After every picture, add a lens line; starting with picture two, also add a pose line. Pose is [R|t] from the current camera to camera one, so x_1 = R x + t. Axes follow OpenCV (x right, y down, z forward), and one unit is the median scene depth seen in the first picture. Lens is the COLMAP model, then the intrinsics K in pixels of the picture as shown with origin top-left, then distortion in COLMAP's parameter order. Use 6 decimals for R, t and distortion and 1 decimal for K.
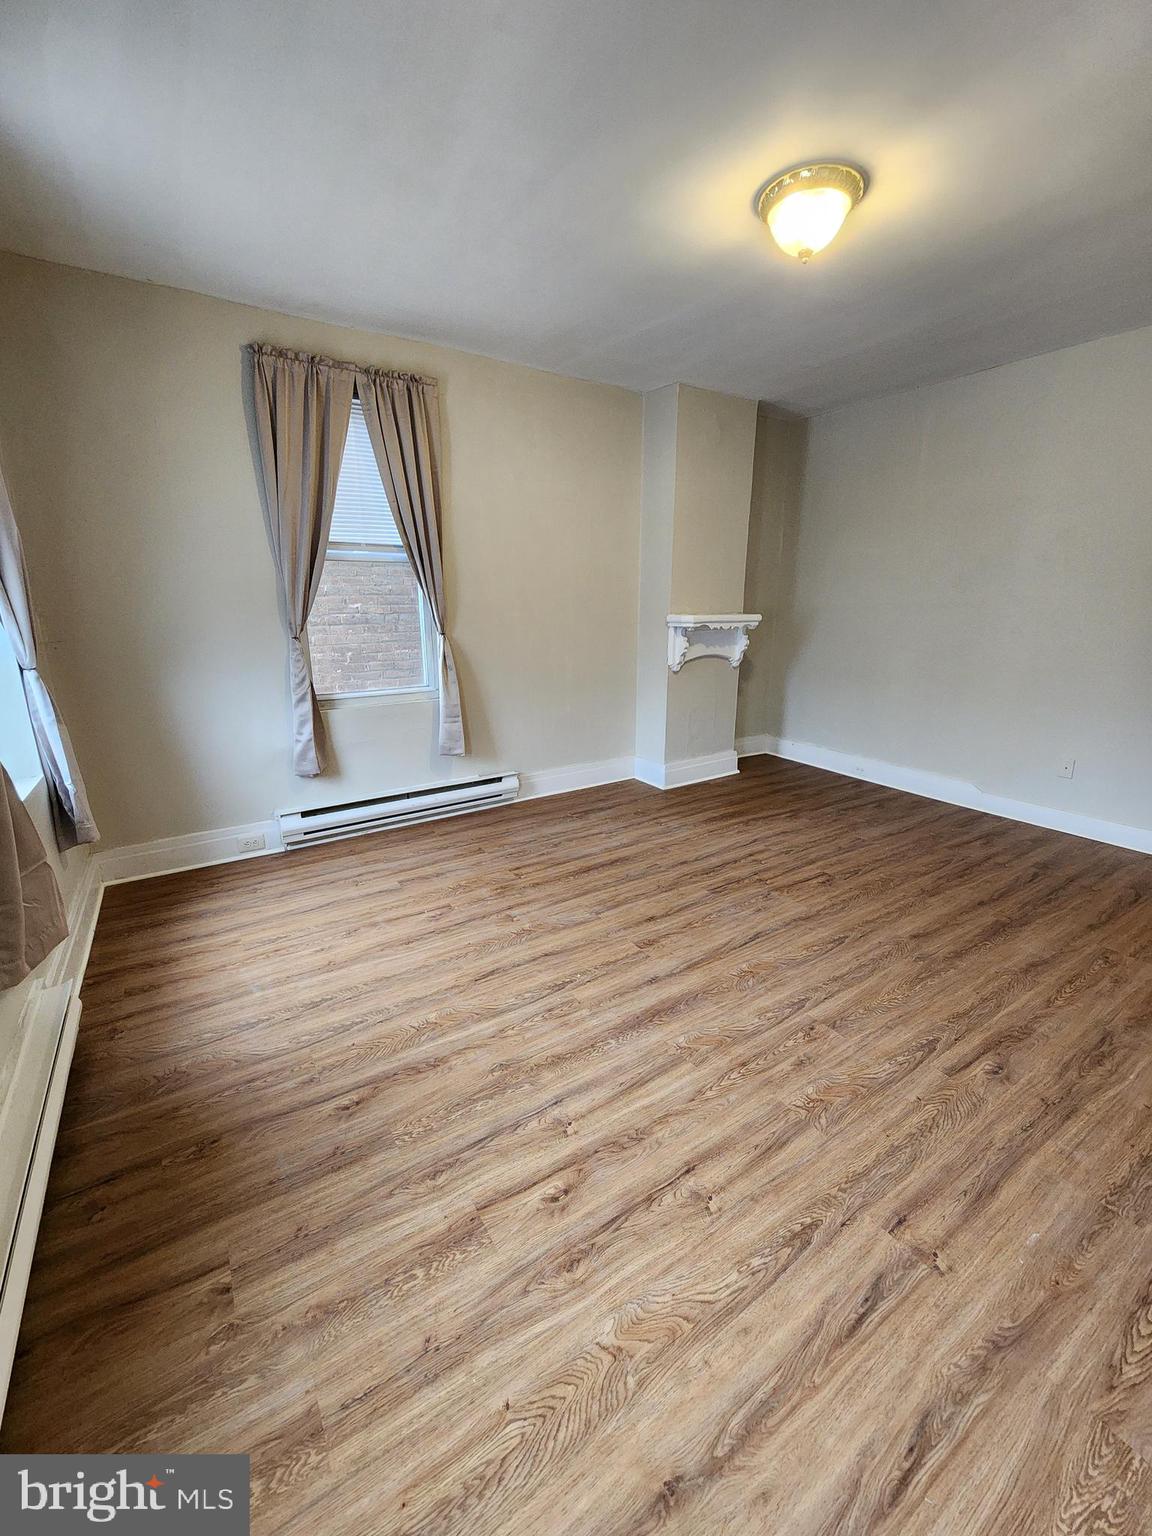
lens RADIAL K [[624.4, 0, 579.1], [0, 624.4, 776.7], [0, 0, 1]] dist [-0.002337, -0.000395]
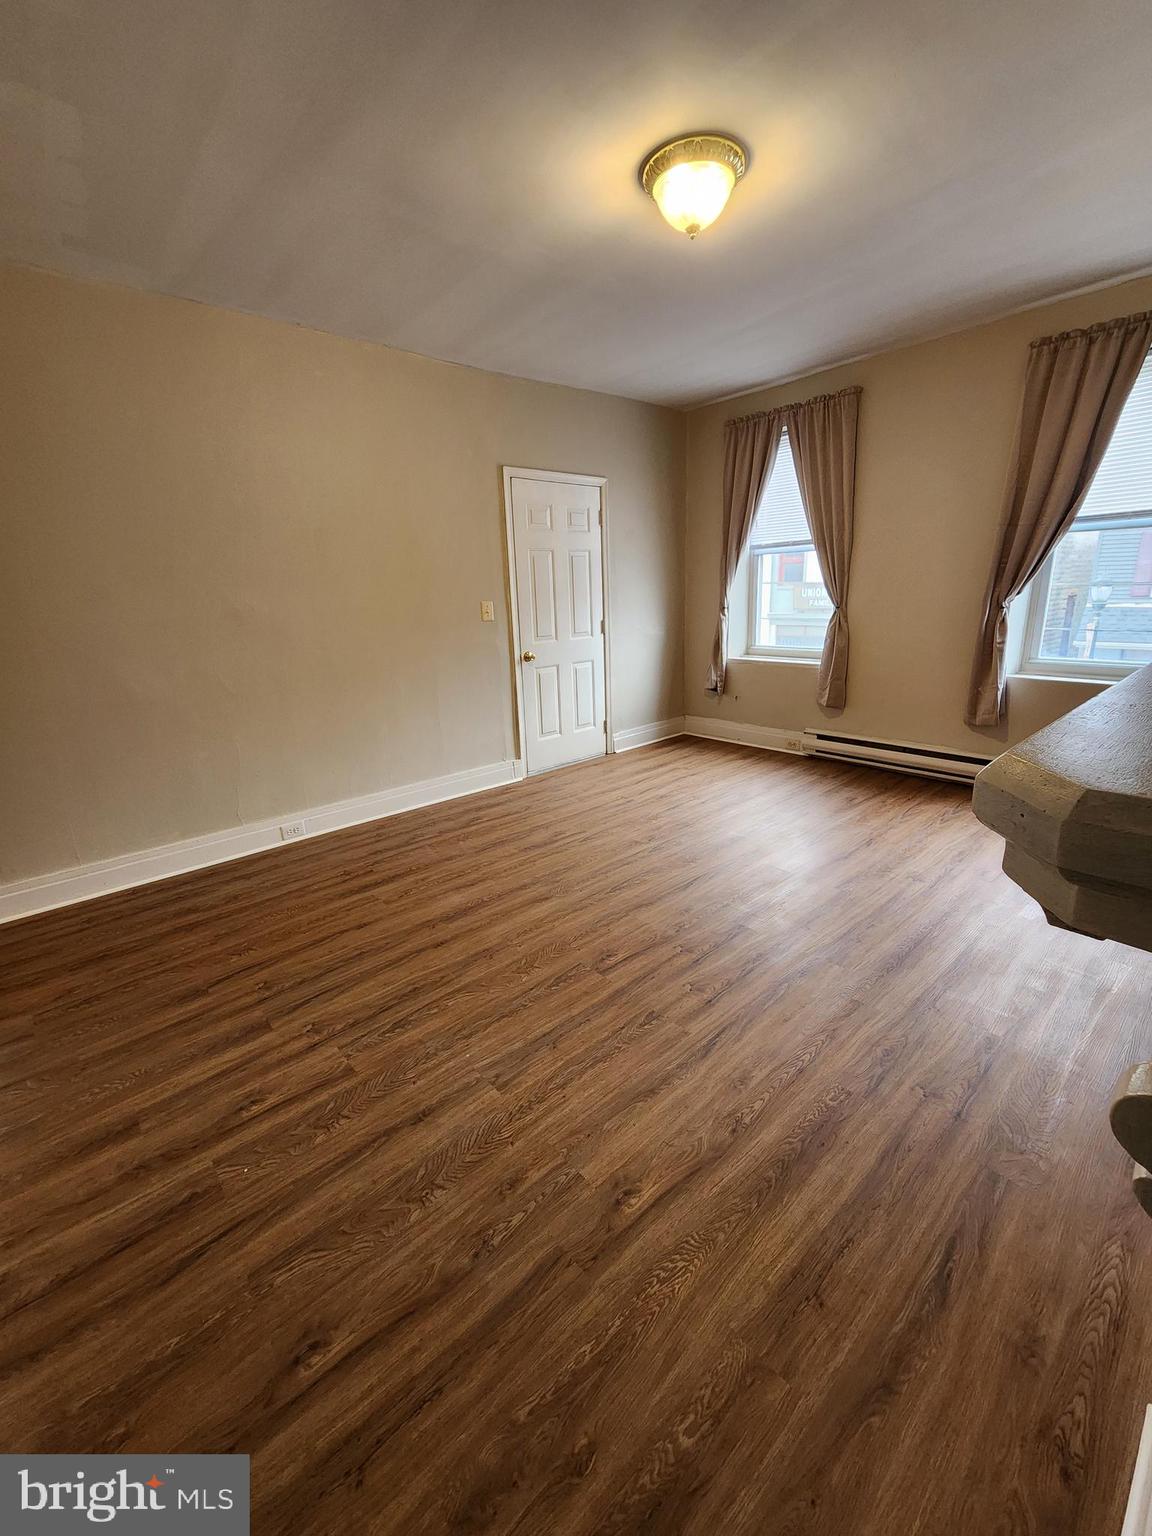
lens RADIAL K [[624.4, 0, 578.8], [0, 624.4, 769.8], [0, 0, 1]] dist [-0.002337, -0.000395]
pose [[-0.987851, 0.082008, -0.132002, 0.498463], [-0.000164, 0.848869, 0.528603, -0.419574], [0.155402, 0.522203, -0.838543, 1.481271]]
